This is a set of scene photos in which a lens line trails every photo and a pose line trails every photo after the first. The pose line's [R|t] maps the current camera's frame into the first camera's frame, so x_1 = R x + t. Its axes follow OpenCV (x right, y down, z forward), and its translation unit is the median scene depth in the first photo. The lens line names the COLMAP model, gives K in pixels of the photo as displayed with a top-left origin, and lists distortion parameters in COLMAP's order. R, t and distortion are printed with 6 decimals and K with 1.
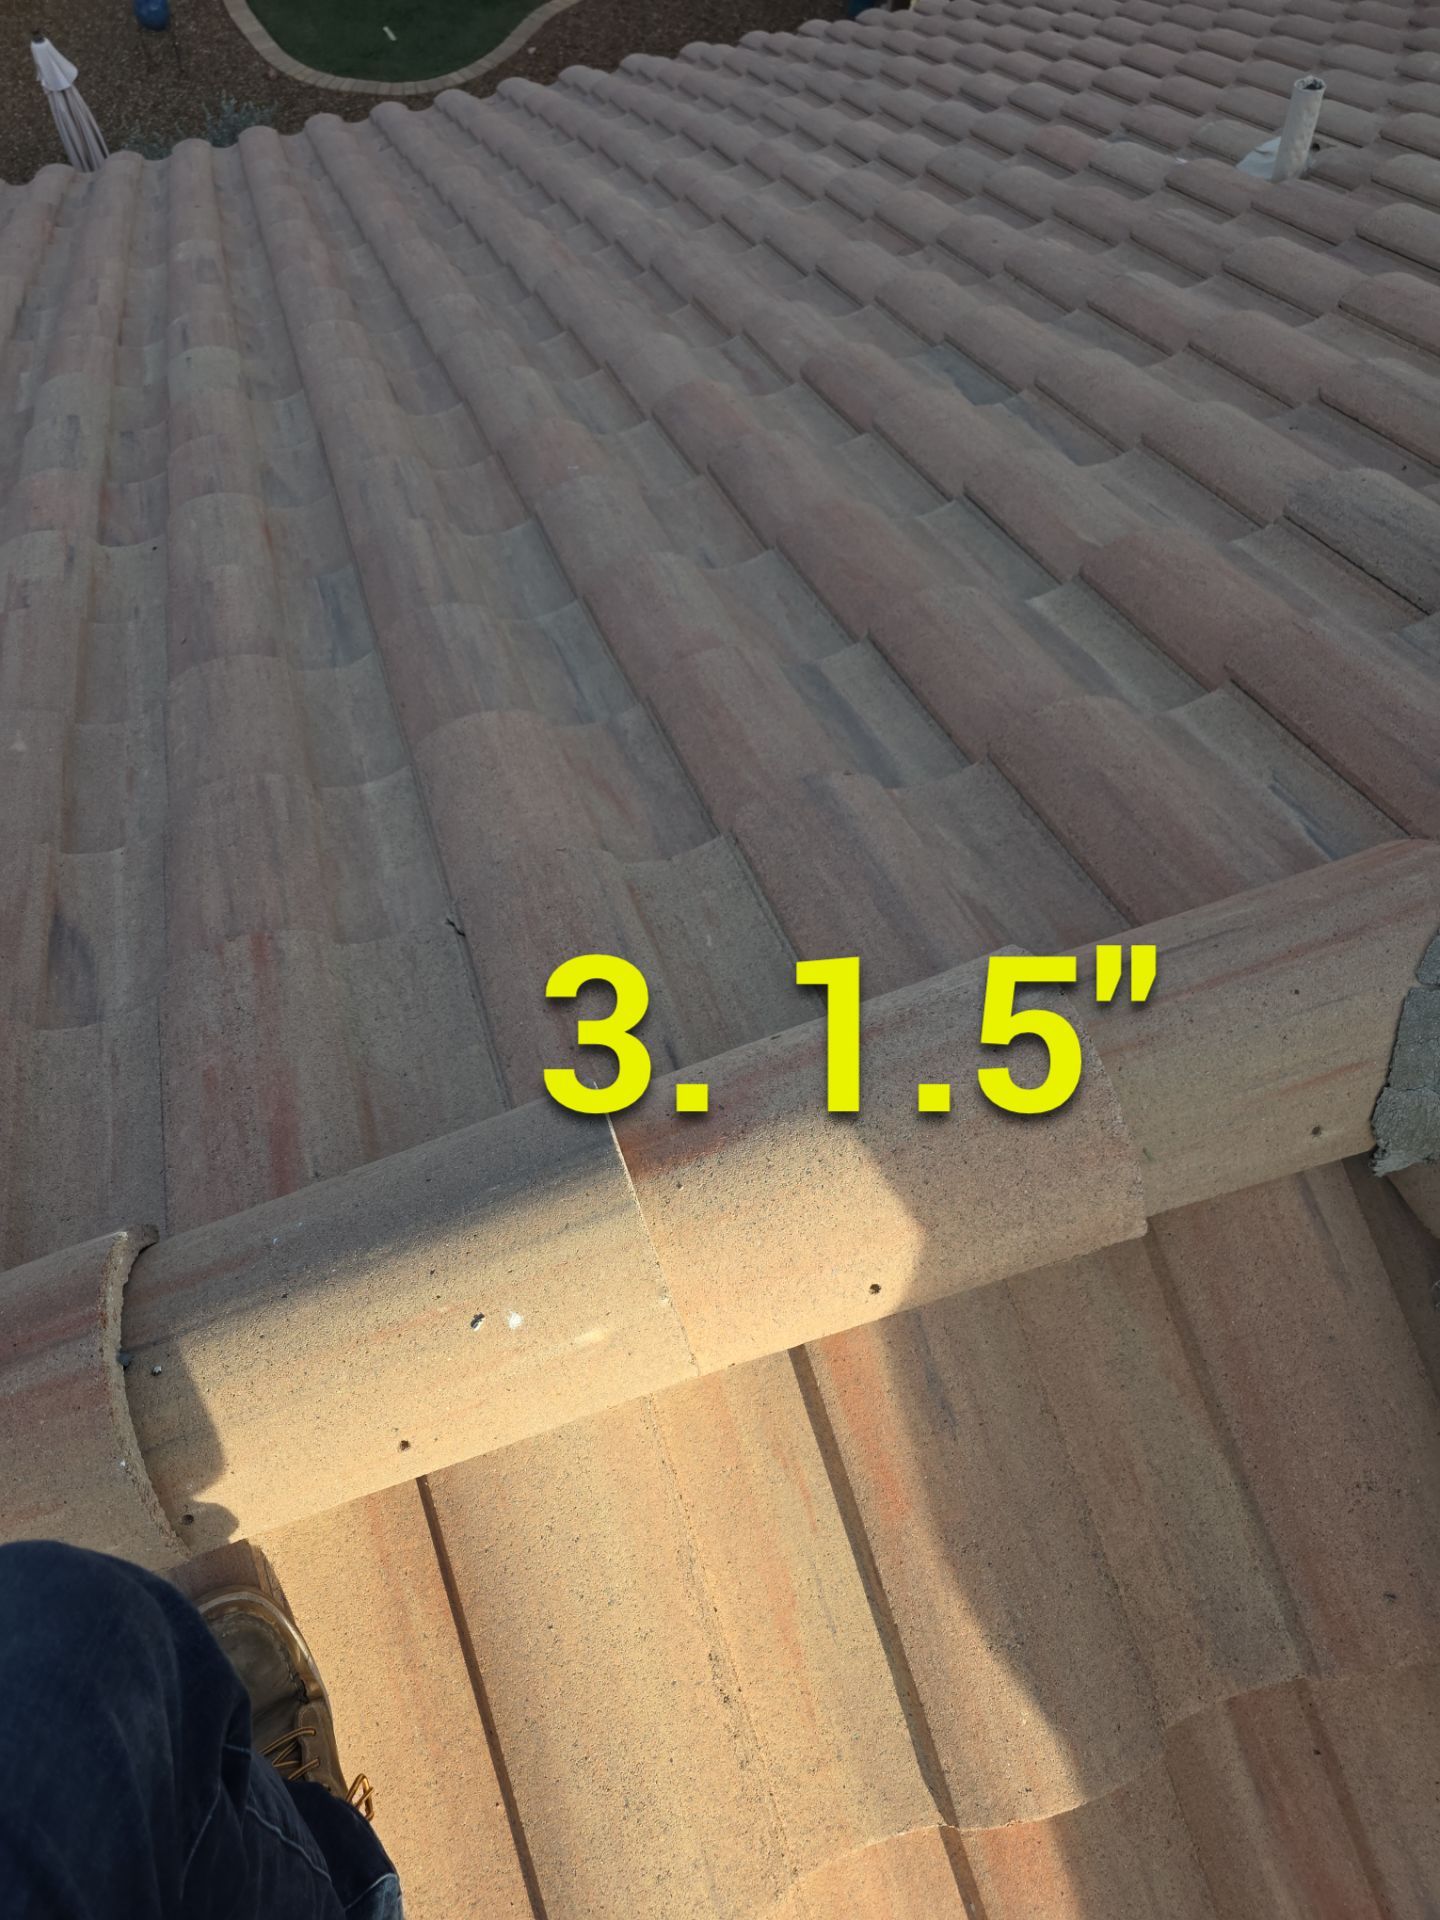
lens RADIAL K [[1392.9, 0, 720.0], [0, 1392.9, 960.0], [0, 0, 1]] dist [0.059716, -0.048939]
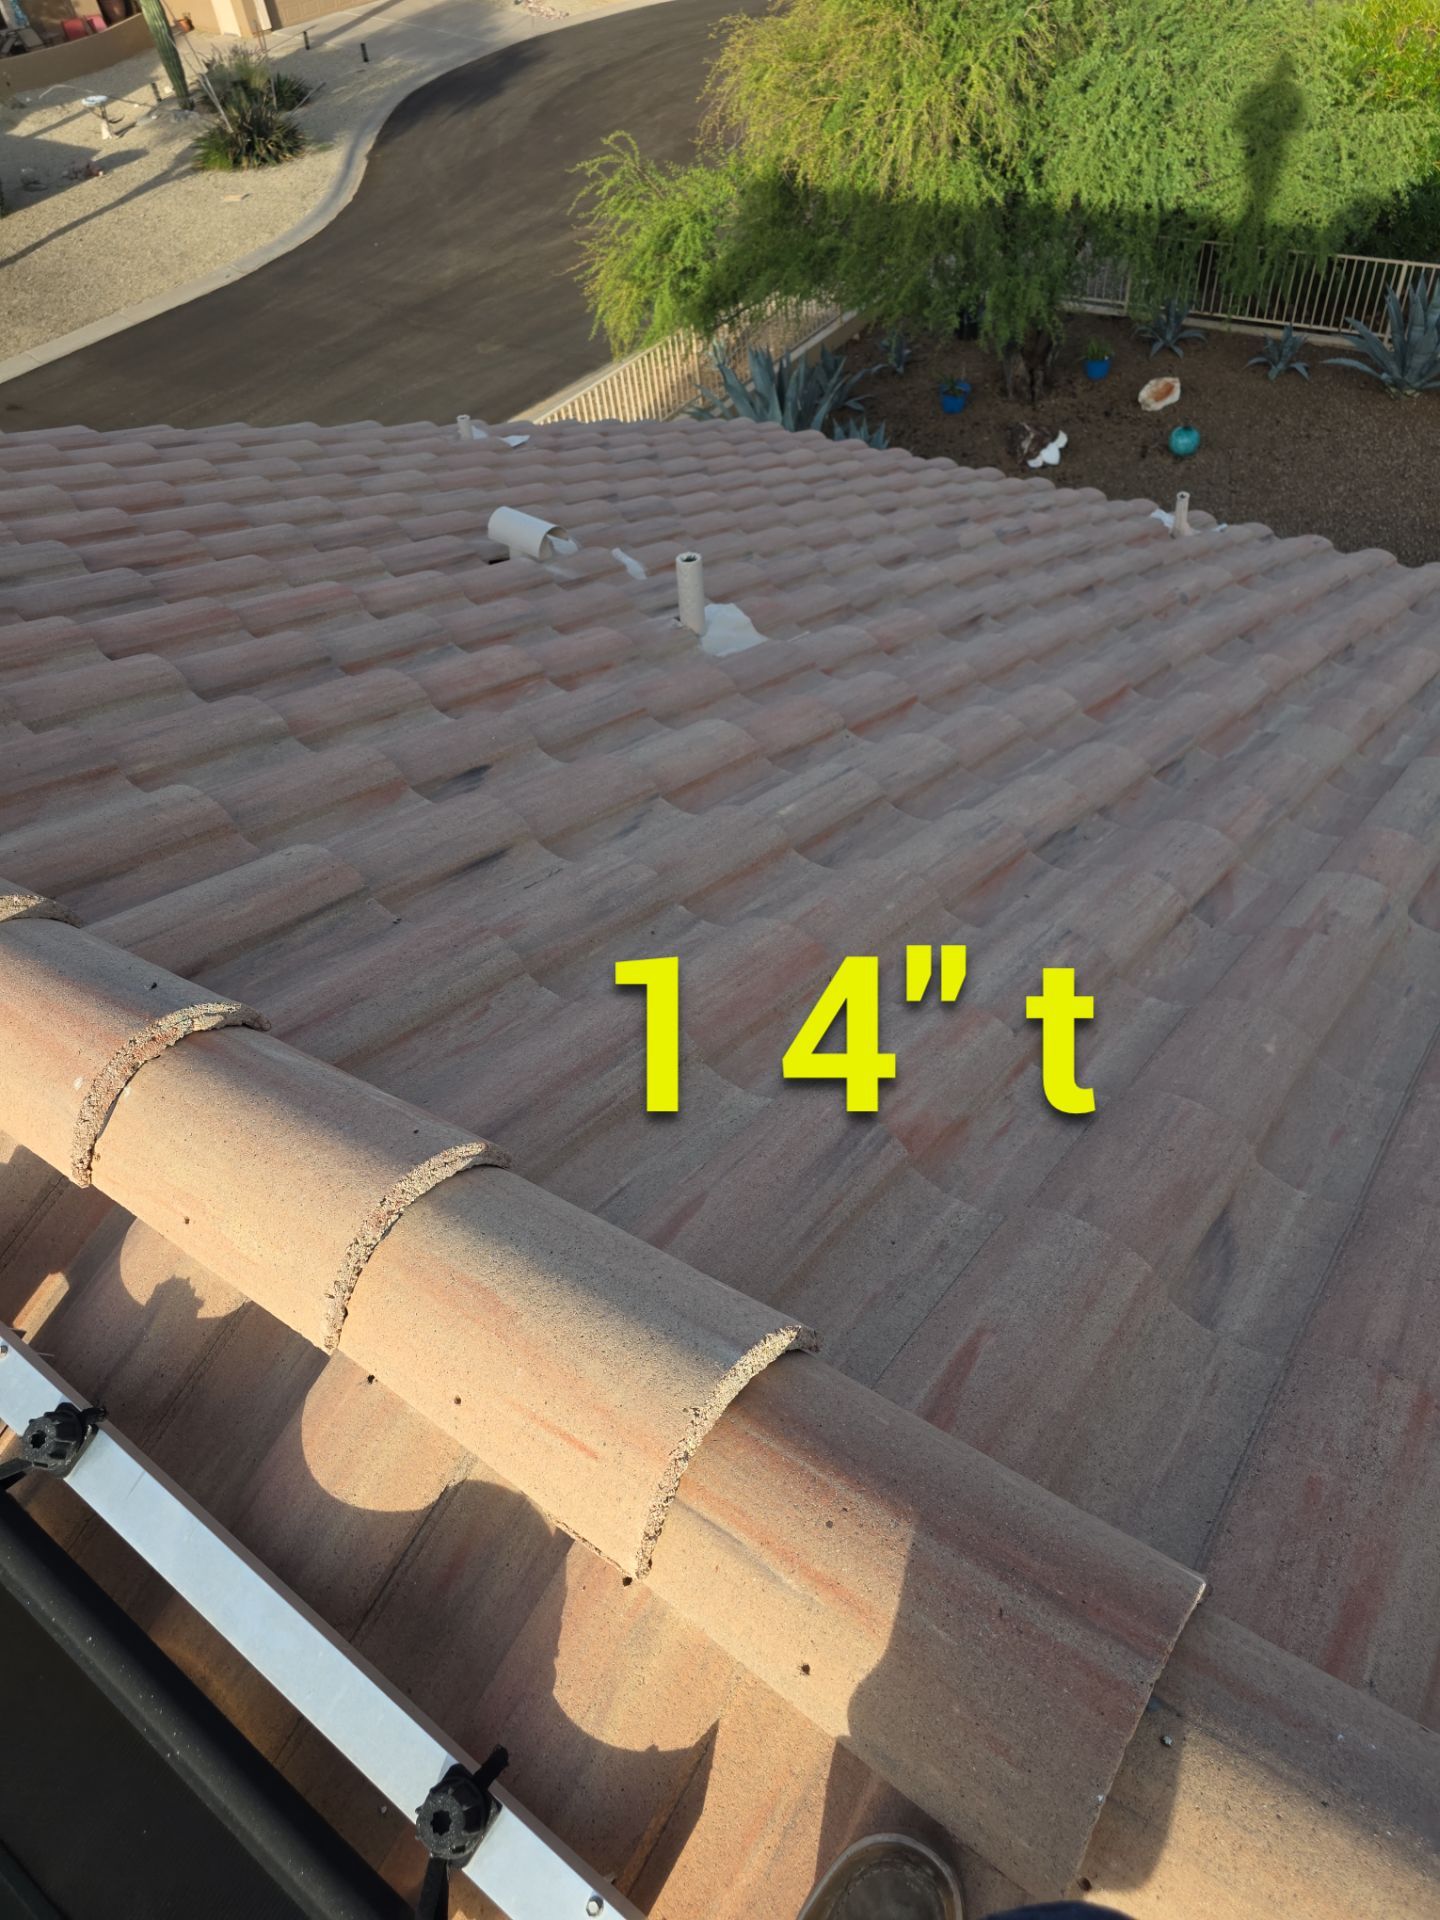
lens RADIAL K [[1367.5, 0, 721.9], [0, 1367.5, 900.8], [0, 0, 1]] dist [0.073644, -0.062839]
pose [[0.580283, 0.524063, -0.623402, -0.104780], [-0.661502, 0.749802, 0.014574, 0.017759], [0.475066, 0.403924, 0.781766, -0.045191]]
